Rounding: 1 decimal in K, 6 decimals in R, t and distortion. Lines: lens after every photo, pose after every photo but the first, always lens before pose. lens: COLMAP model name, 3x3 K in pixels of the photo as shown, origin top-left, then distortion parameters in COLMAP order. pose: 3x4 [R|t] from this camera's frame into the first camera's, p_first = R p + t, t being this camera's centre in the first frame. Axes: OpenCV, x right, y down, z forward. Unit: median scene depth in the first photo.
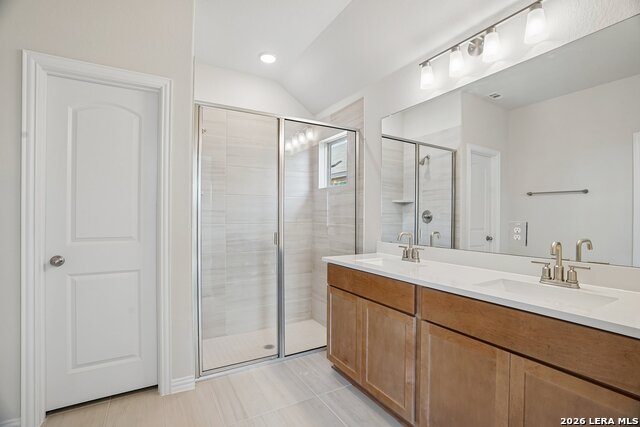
lens RADIAL K [[304.6, 0, 321.2], [0, 304.6, 219.3], [0, 0, 1]] dist [-0.030630, 0.000320]
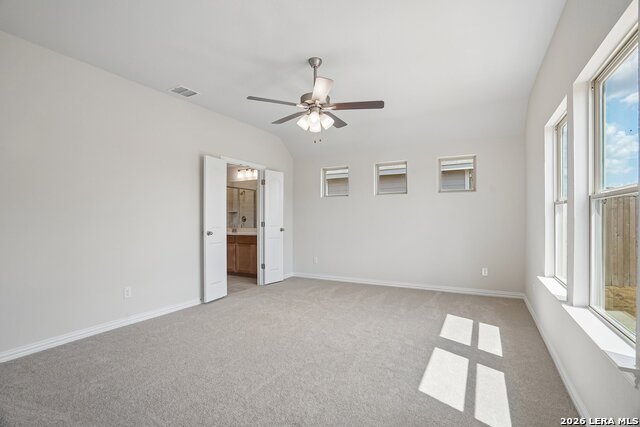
lens RADIAL K [[304.6, 0, 321.2], [0, 304.6, 219.3], [0, 0, 1]] dist [-0.030630, 0.000320]
pose [[0.858909, -0.003679, 0.512115, -0.616185], [0.004794, 0.999988, -0.000856, 0.003028], [-0.512106, 0.003190, 0.858916, -2.430497]]
